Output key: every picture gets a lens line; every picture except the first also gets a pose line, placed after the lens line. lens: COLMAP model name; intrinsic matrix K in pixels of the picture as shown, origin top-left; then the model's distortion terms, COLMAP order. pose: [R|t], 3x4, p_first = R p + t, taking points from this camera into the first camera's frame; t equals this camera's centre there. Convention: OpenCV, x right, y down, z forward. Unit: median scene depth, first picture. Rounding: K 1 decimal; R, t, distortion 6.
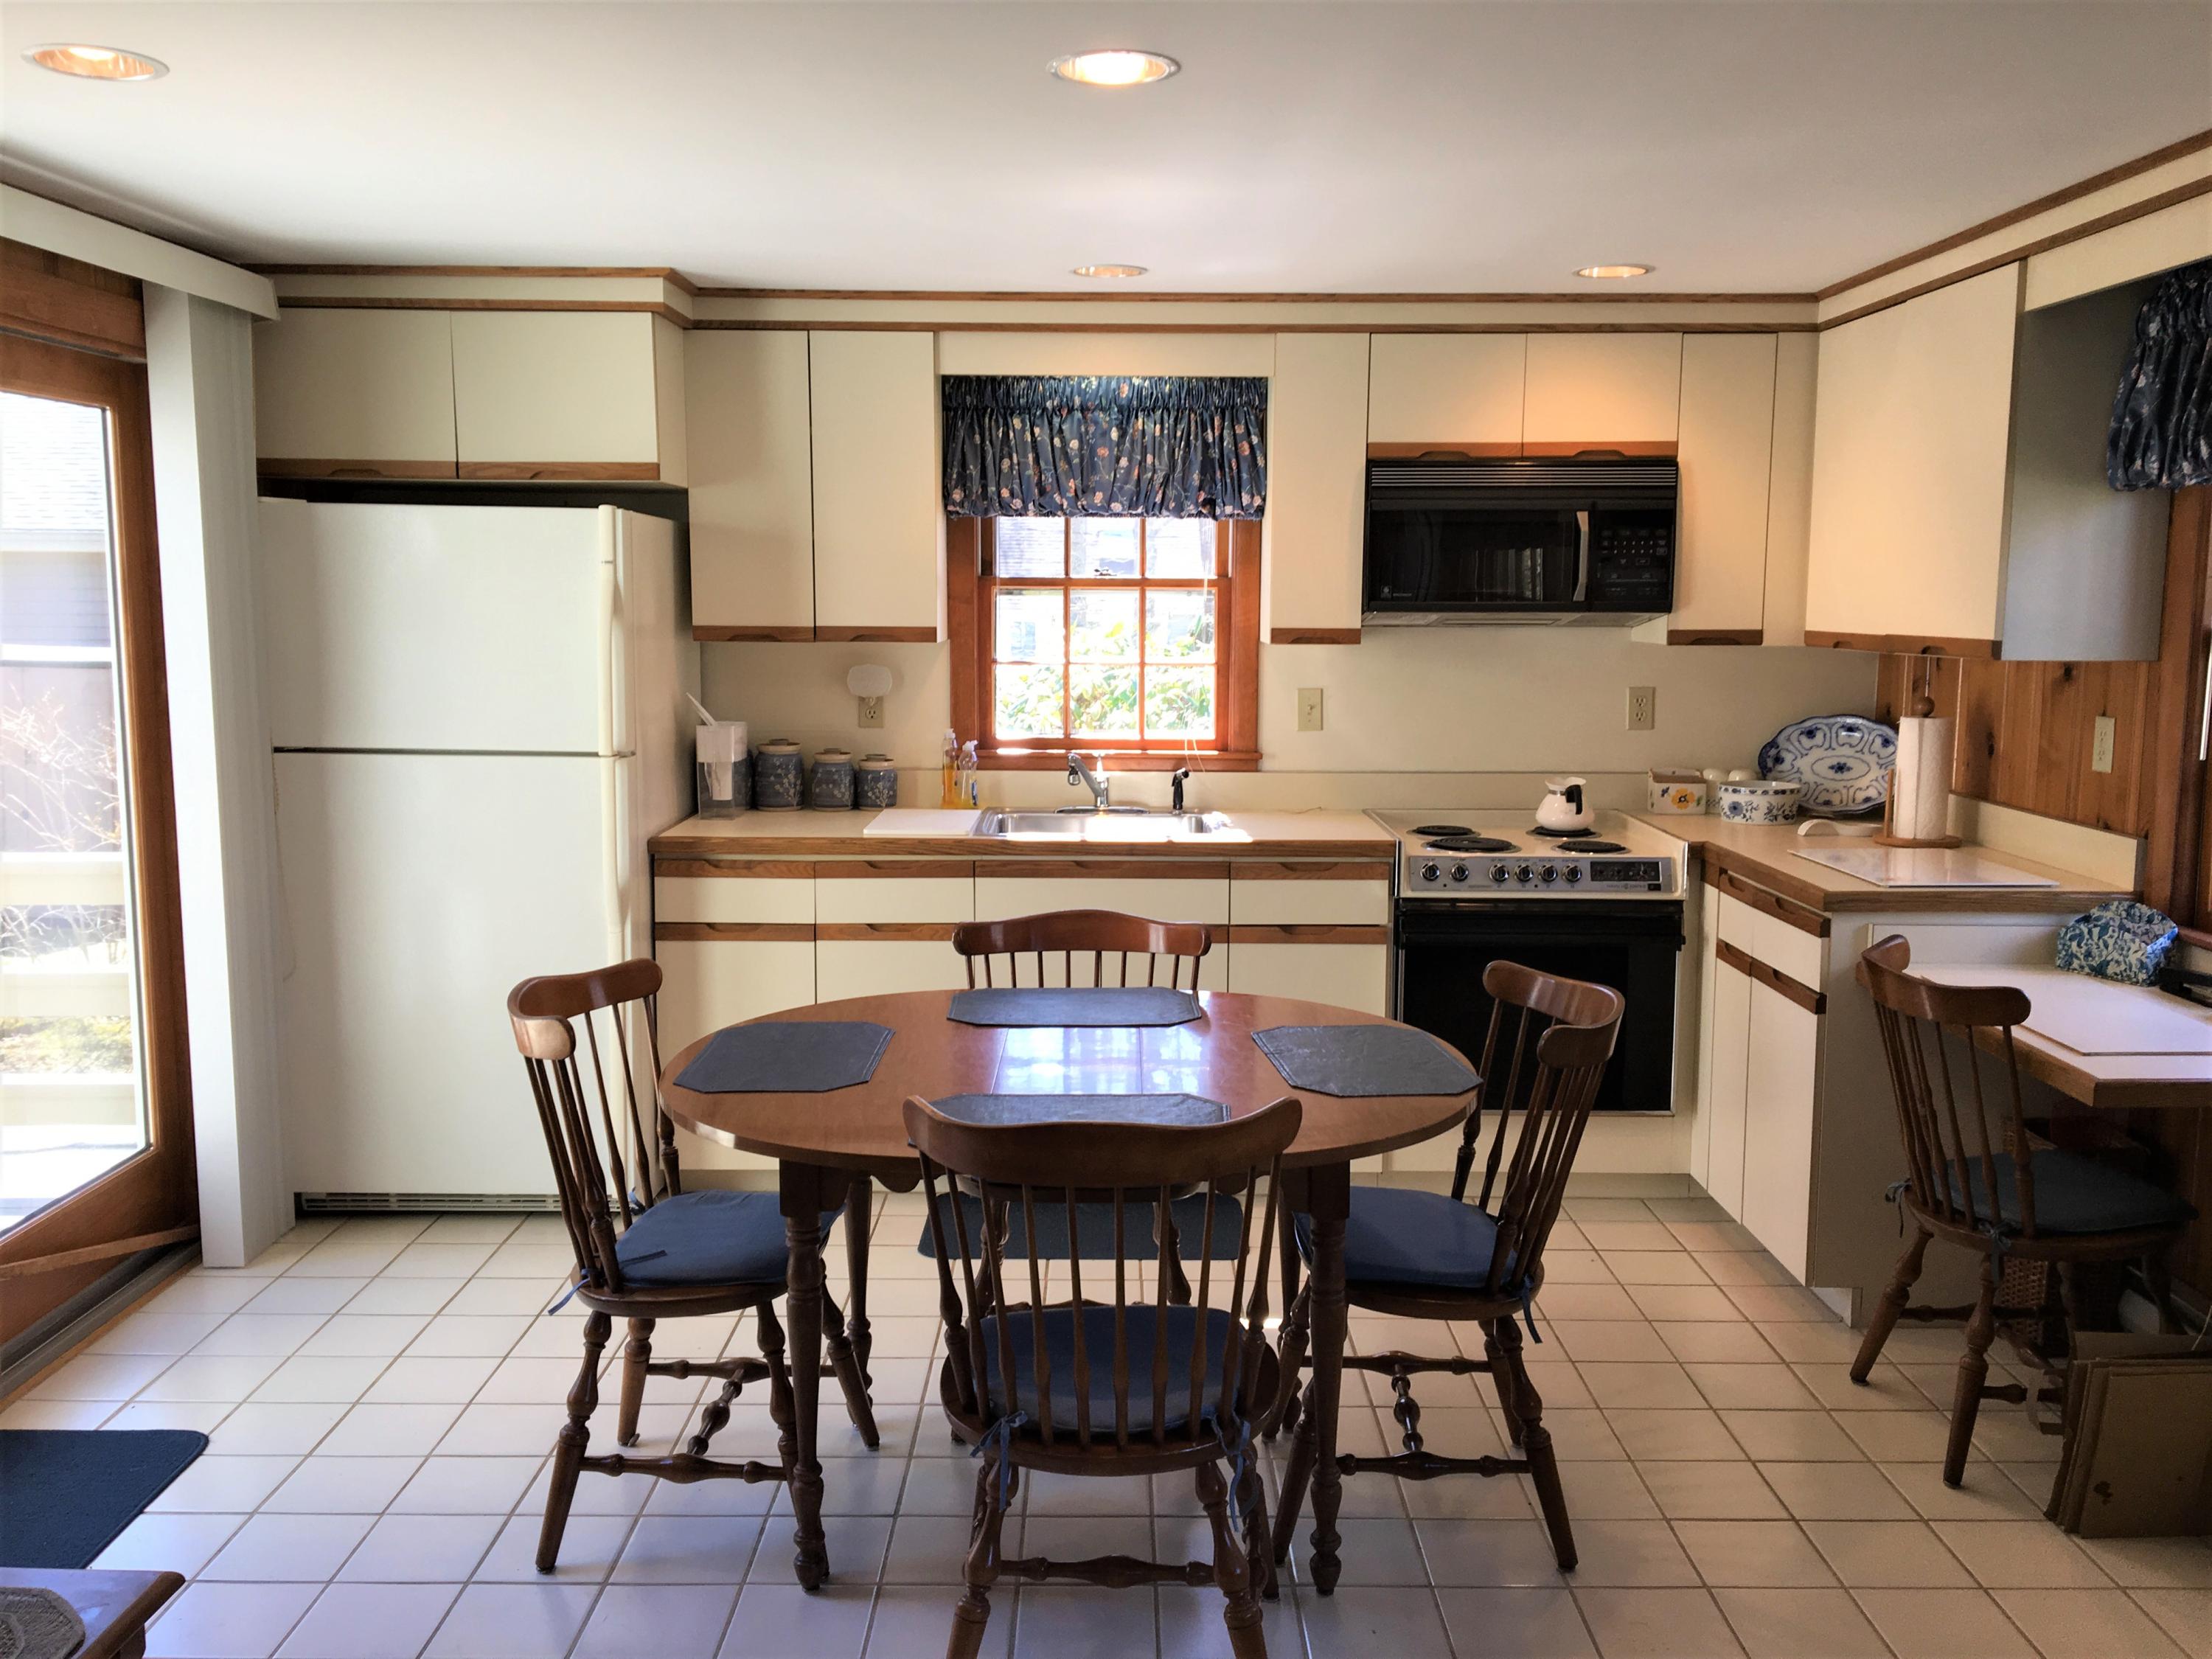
lens RADIAL K [[1850.5, 0, 1106.1], [0, 1850.5, 822.2], [0, 0, 1]] dist [0.112697, -0.202765]
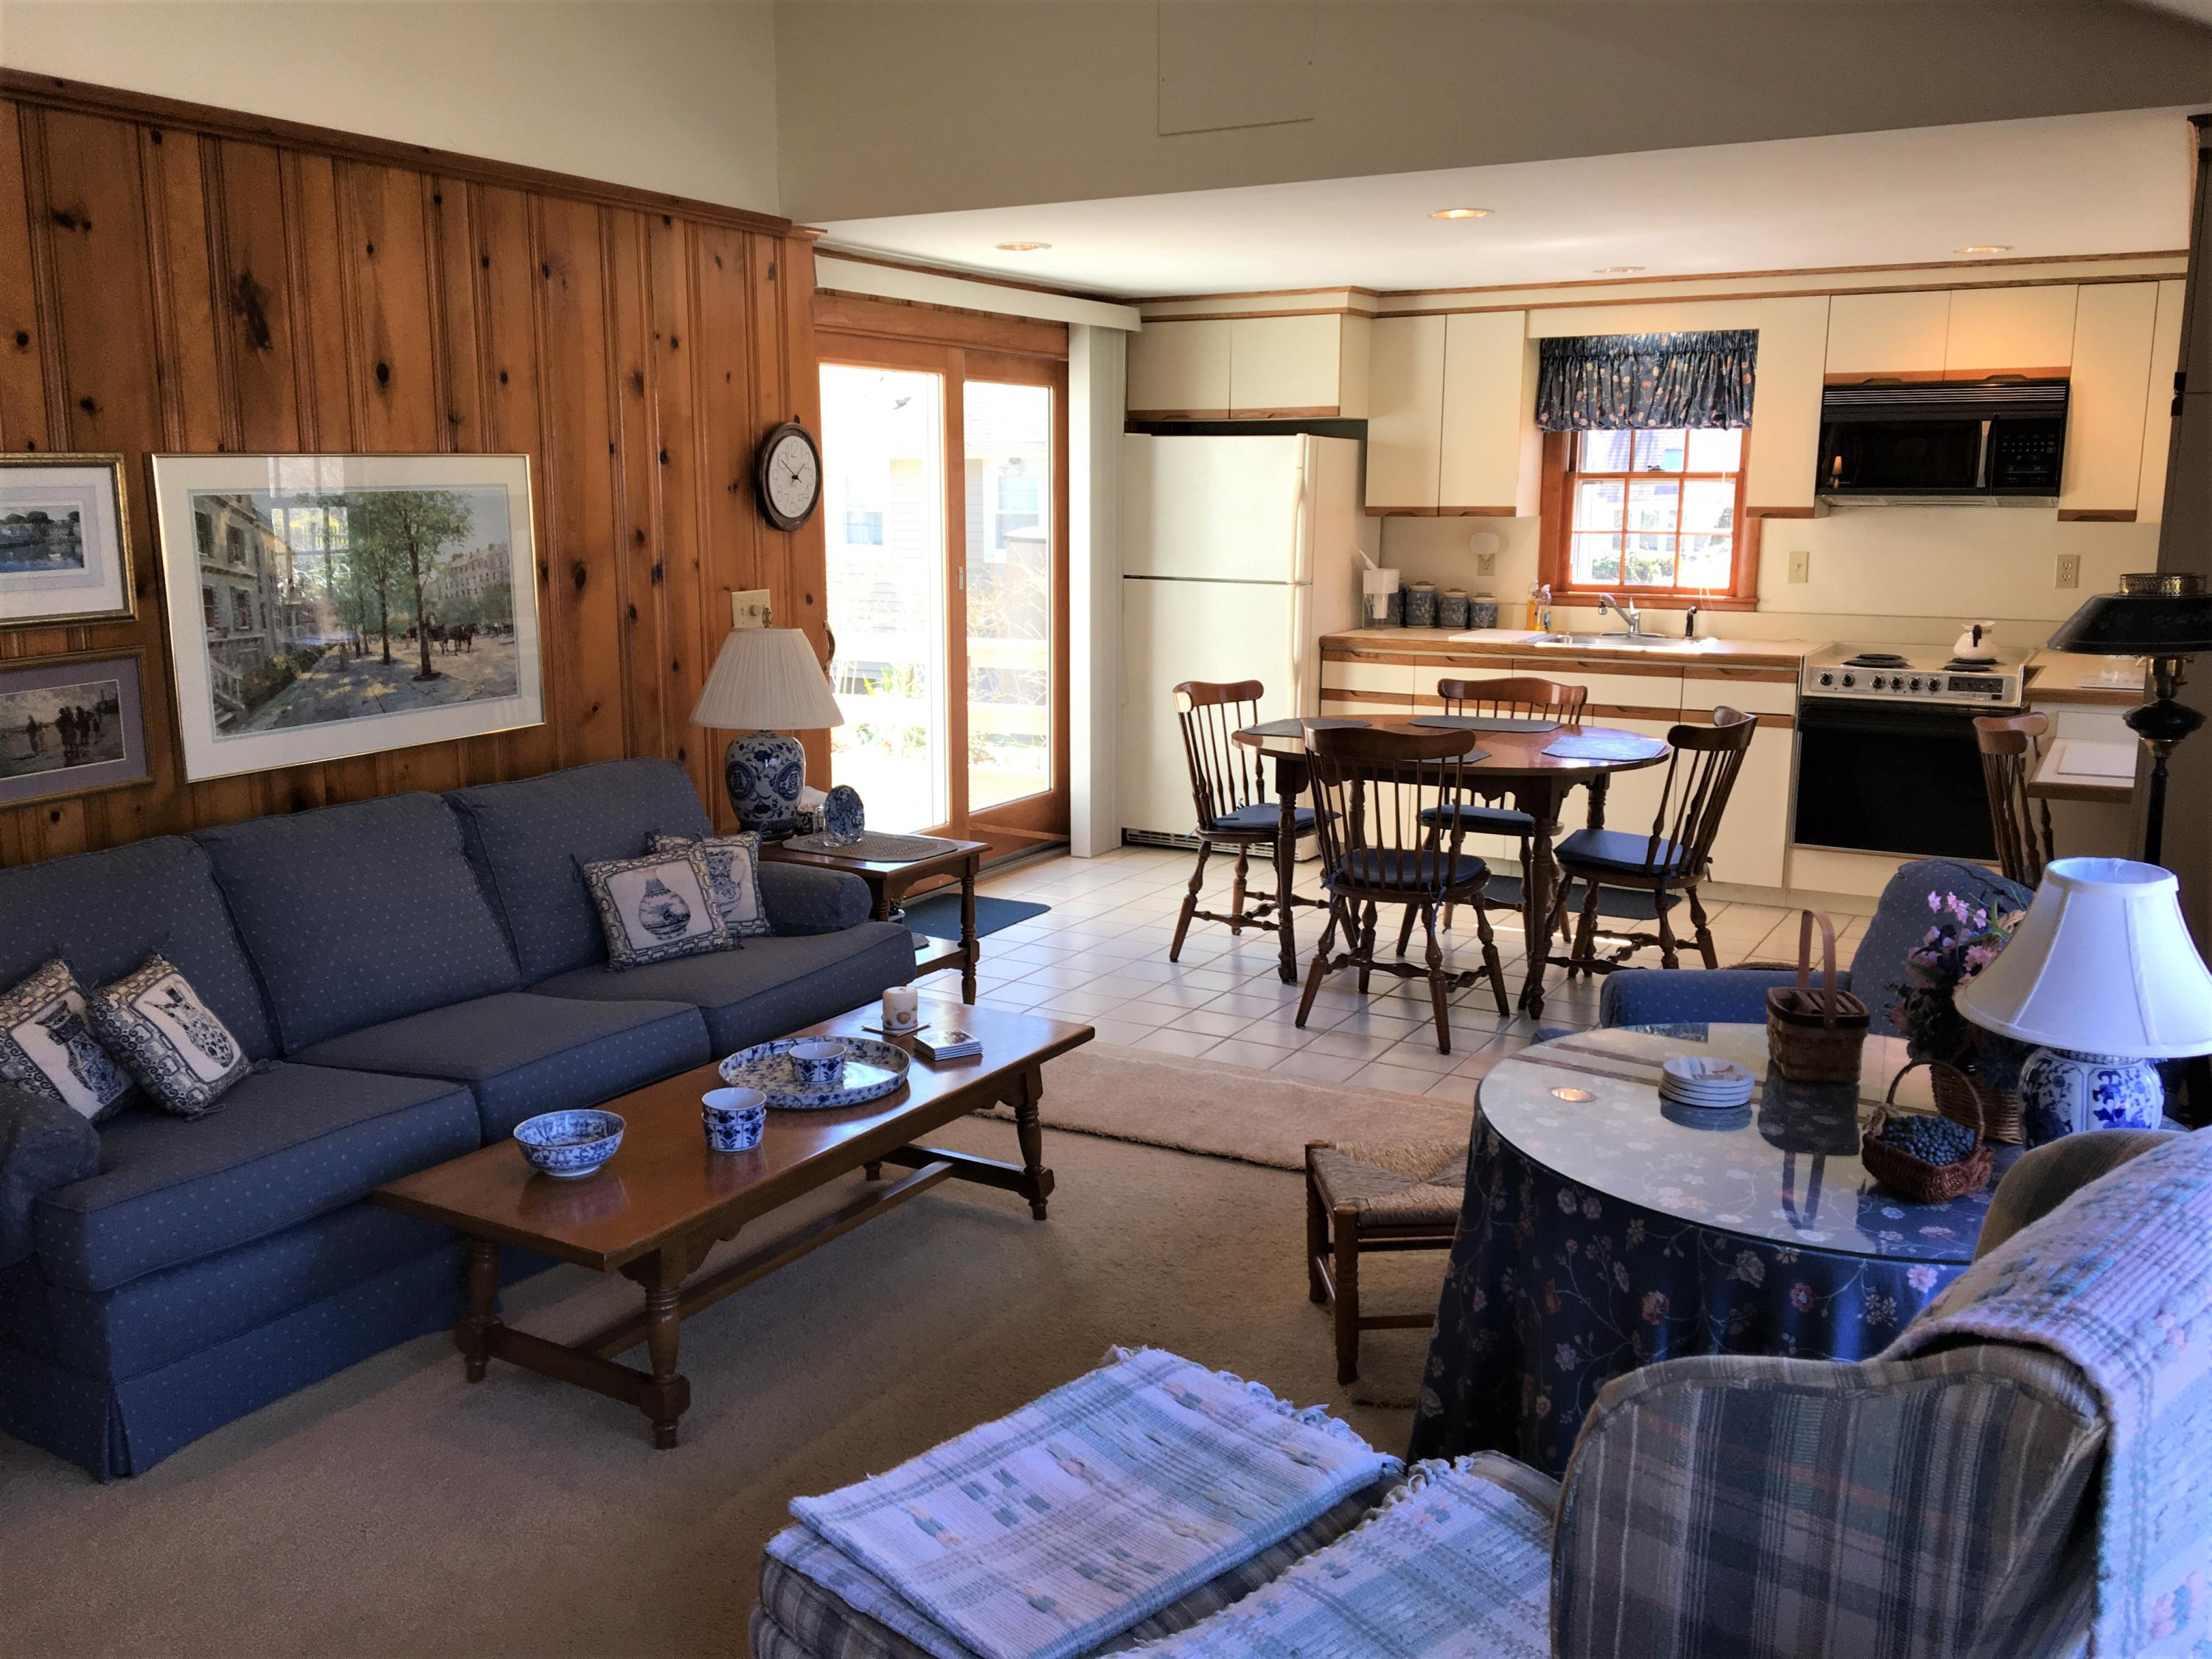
lens RADIAL K [[1850.5, 0, 1106.1], [0, 1850.5, 822.2], [0, 0, 1]] dist [0.112697, -0.202765]
pose [[0.868576, 0.086713, -0.487911, 0.387465], [-0.059455, 0.995695, 0.071116, 0.063896], [0.491977, -0.032761, 0.869992, -0.504681]]
